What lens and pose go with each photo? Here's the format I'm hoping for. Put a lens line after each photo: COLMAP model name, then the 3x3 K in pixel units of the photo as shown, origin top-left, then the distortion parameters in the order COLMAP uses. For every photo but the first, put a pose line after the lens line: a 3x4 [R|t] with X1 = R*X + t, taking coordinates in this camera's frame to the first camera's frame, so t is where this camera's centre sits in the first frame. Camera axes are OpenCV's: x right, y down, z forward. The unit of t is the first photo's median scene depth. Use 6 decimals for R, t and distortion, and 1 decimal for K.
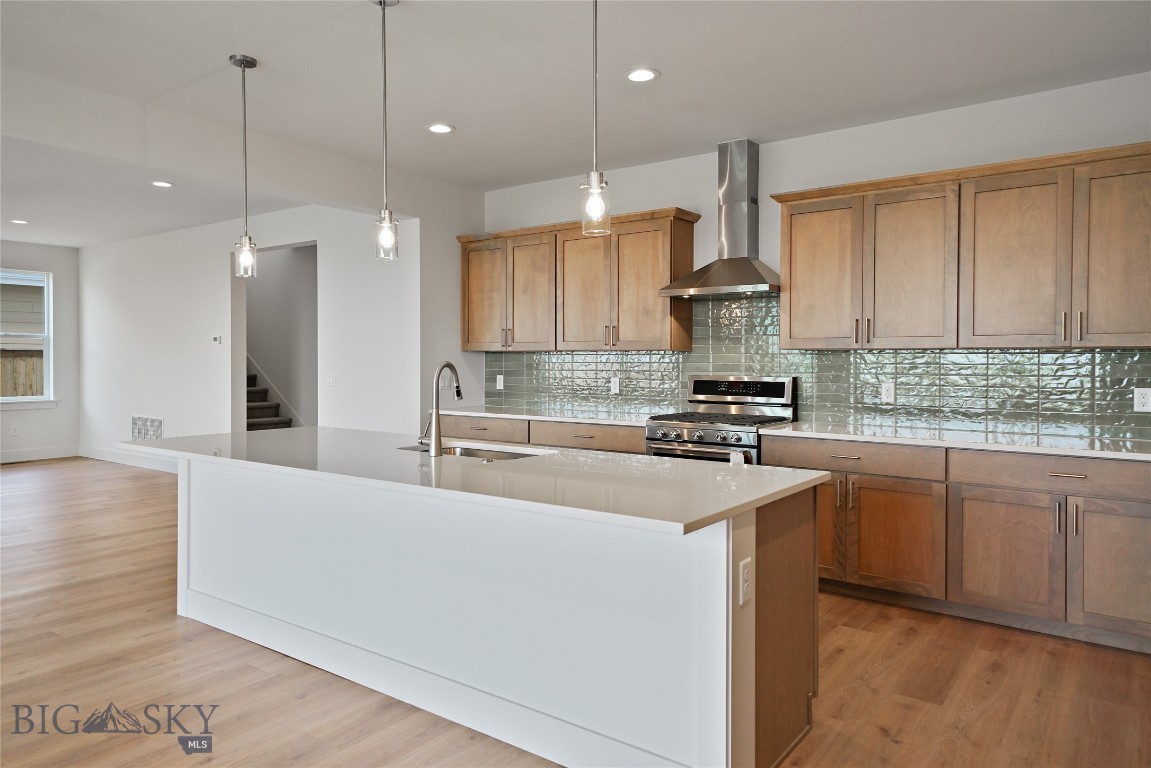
lens RADIAL K [[756.0, 0, 575.8], [0, 756.0, 359.6], [0, 0, 1]] dist [0.017597, 0.003110]
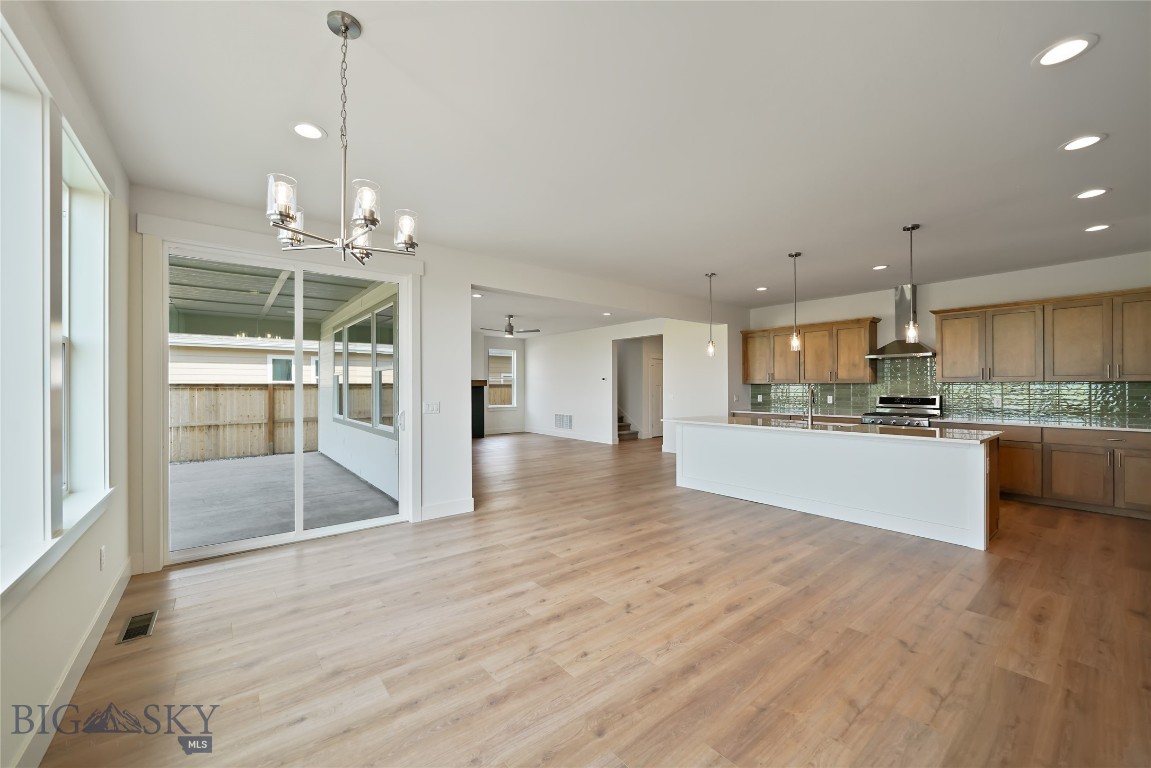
lens RADIAL K [[449.0, 0, 565.2], [0, 449.0, 381.7], [0, 0, 1]] dist [-0.001656, -0.000124]
pose [[0.965867, -0.006350, -0.258961, -0.422376], [0.002370, 0.999874, -0.015677, 0.001854], [0.259028, 0.014528, 0.965761, -0.507595]]
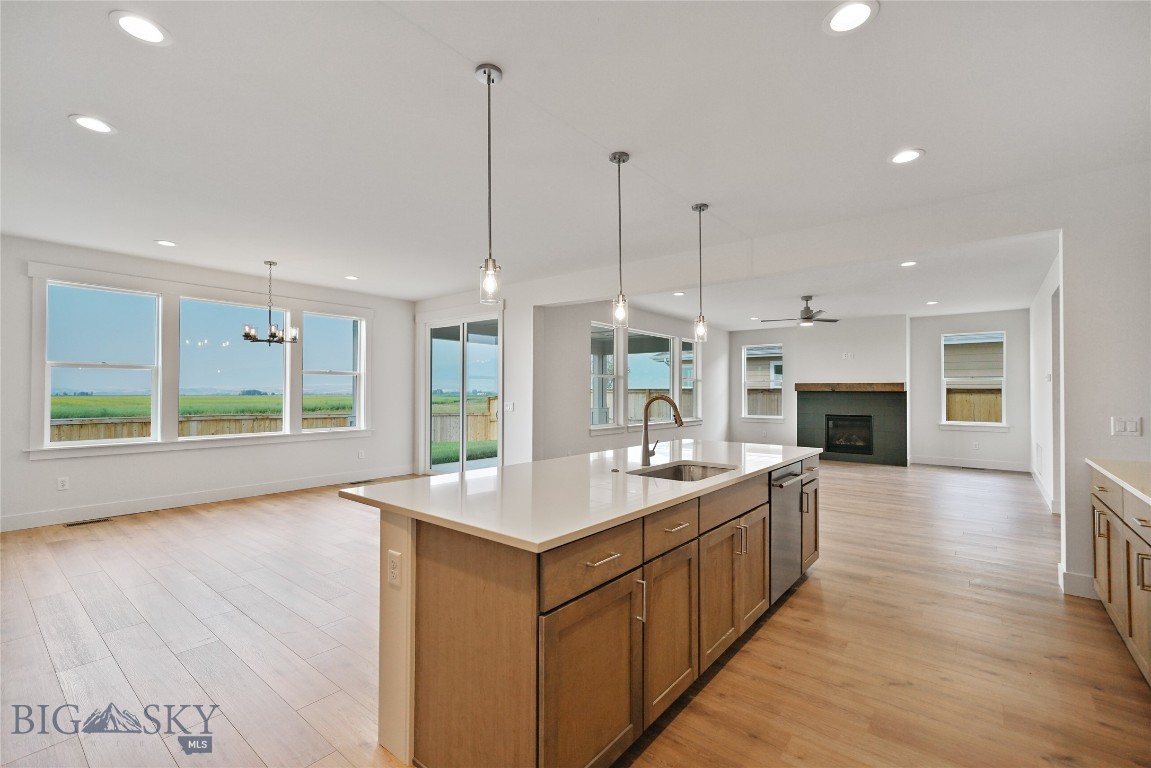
lens RADIAL K [[491.6, 0, 568.4], [0, 491.6, 386.3], [0, 0, 1]] dist [0.005647, 0.001853]
pose [[-0.032921, -0.013449, -0.999367, 0.431736], [-0.007290, 0.999886, -0.013216, -0.000229], [0.999431, 0.006851, -0.033015, 0.547216]]
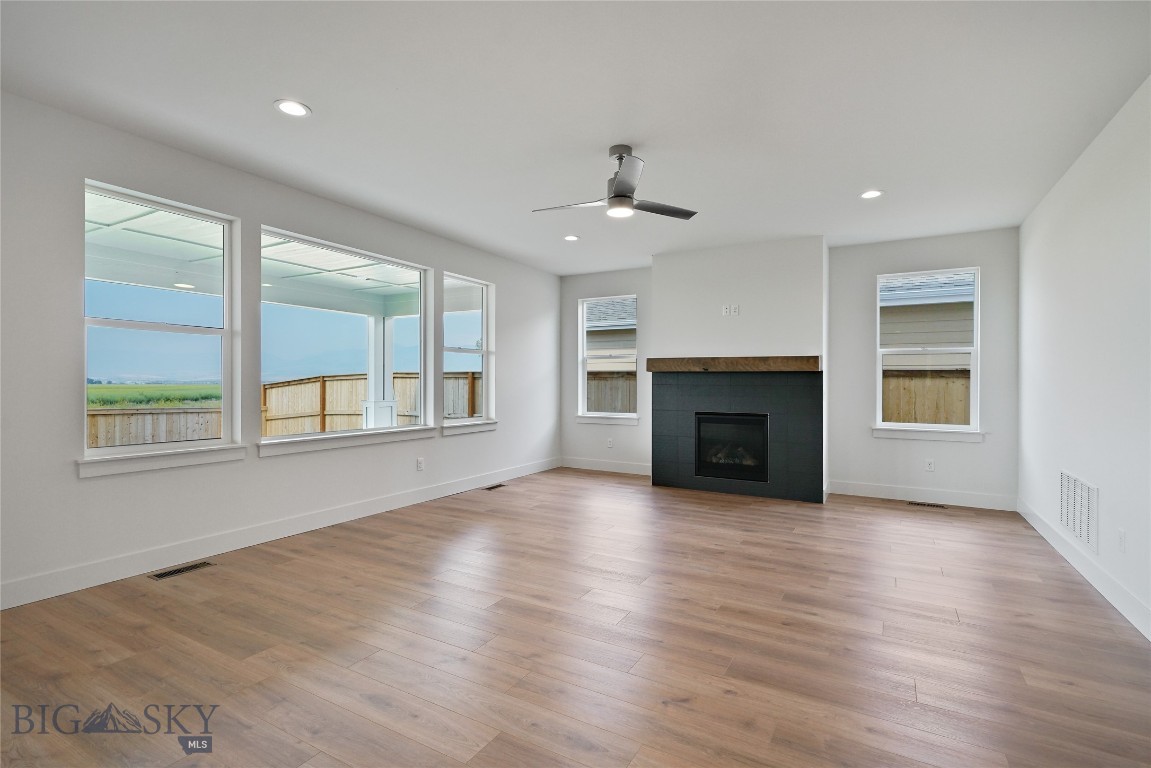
lens RADIAL K [[519.1, 0, 567.9], [0, 519.1, 380.1], [0, 0, 1]] dist [0.004515, 0.000172]
pose [[0.121117, -0.004127, -0.992630, -0.447665], [-0.009711, 0.999939, -0.005342, 0.014796], [0.992591, 0.010286, 0.121069, 1.095299]]
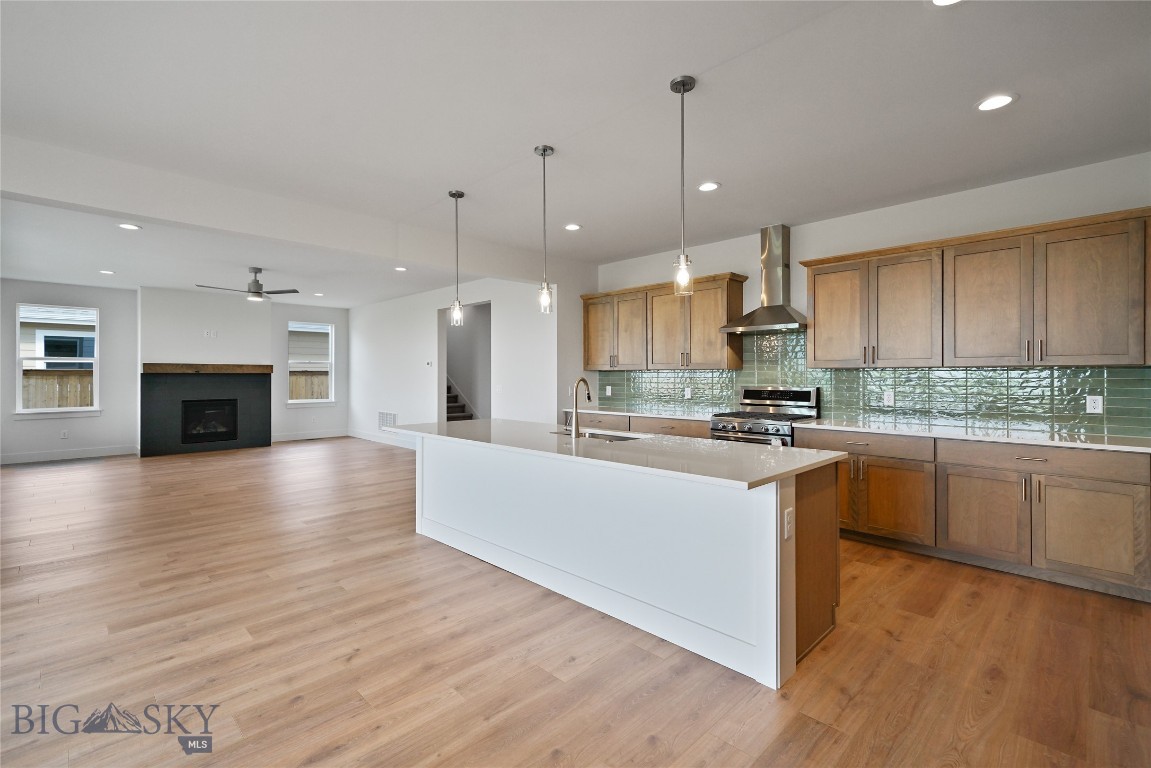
lens RADIAL K [[519.1, 0, 562.8], [0, 519.1, 369.3], [0, 0, 1]] dist [0.004515, 0.000172]
pose [[0.986464, -0.005316, -0.163889, -0.028339], [0.003306, 0.999916, -0.012532, -0.000702], [0.163942, 0.011820, 0.986399, -0.055810]]
